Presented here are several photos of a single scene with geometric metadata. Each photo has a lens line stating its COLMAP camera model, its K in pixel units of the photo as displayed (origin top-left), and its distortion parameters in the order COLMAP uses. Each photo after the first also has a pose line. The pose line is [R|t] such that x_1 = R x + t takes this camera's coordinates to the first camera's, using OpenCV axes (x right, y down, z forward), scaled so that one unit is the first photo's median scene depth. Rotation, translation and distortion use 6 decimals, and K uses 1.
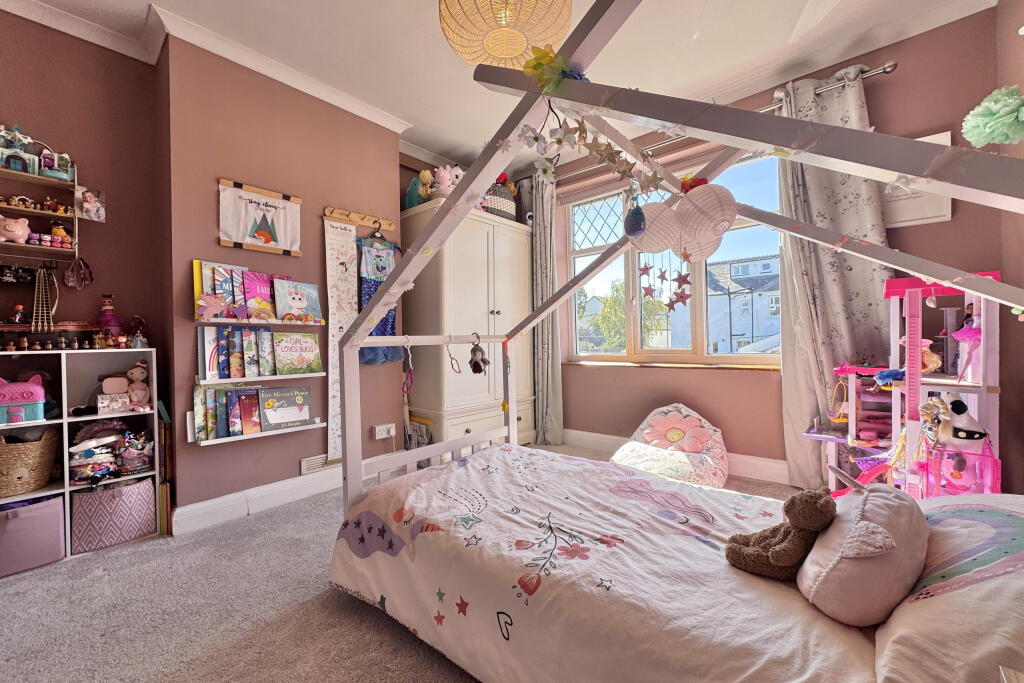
lens RADIAL K [[407.4, 0, 510.7], [0, 407.4, 341.0], [0, 0, 1]] dist [-0.000982, 0.000016]
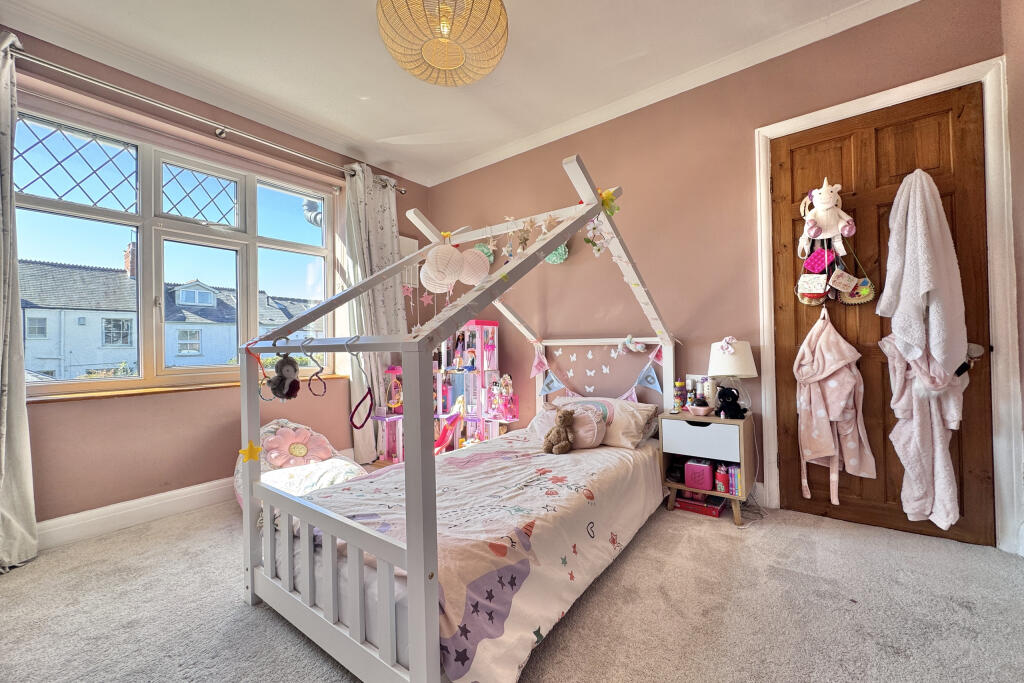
lens RADIAL K [[407.4, 0, 510.7], [0, 407.4, 341.0], [0, 0, 1]] dist [-0.000982, 0.000016]
pose [[-0.070959, 0.035922, 0.996832, -1.232425], [0.029445, 0.998991, -0.033904, 0.030910], [-0.997045, 0.026946, -0.071945, 1.122856]]
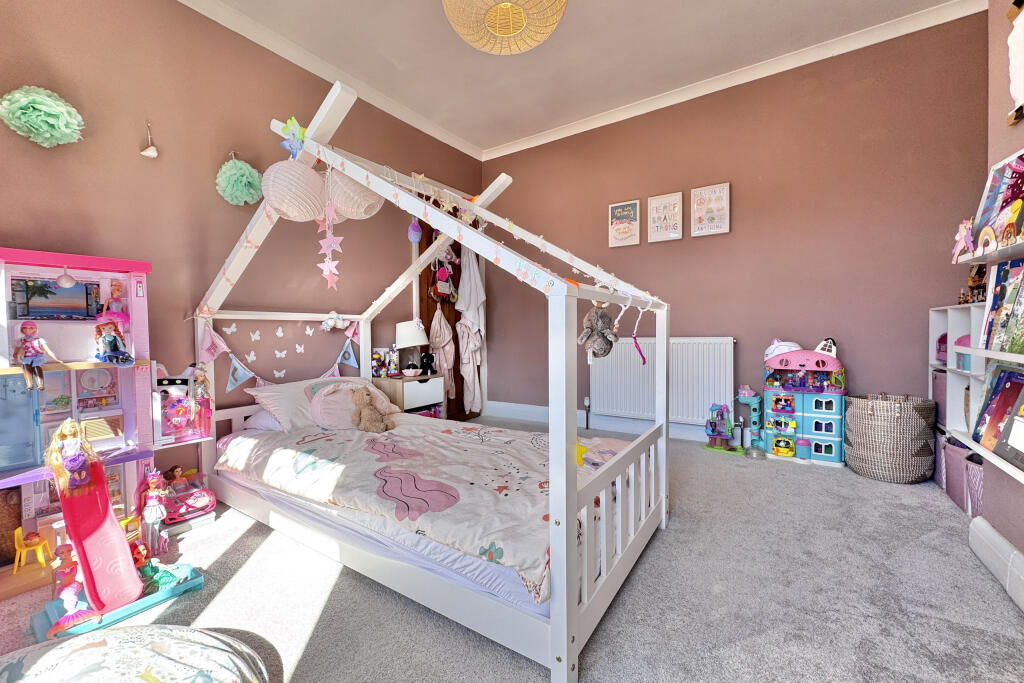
lens RADIAL K [[407.4, 0, 510.7], [0, 407.4, 341.0], [0, 0, 1]] dist [-0.000982, 0.000016]
pose [[-0.990978, 0.040093, -0.127887, 0.170986], [0.035769, 0.998714, 0.035930, 0.055065], [0.129163, 0.031032, -0.991138, 2.484767]]
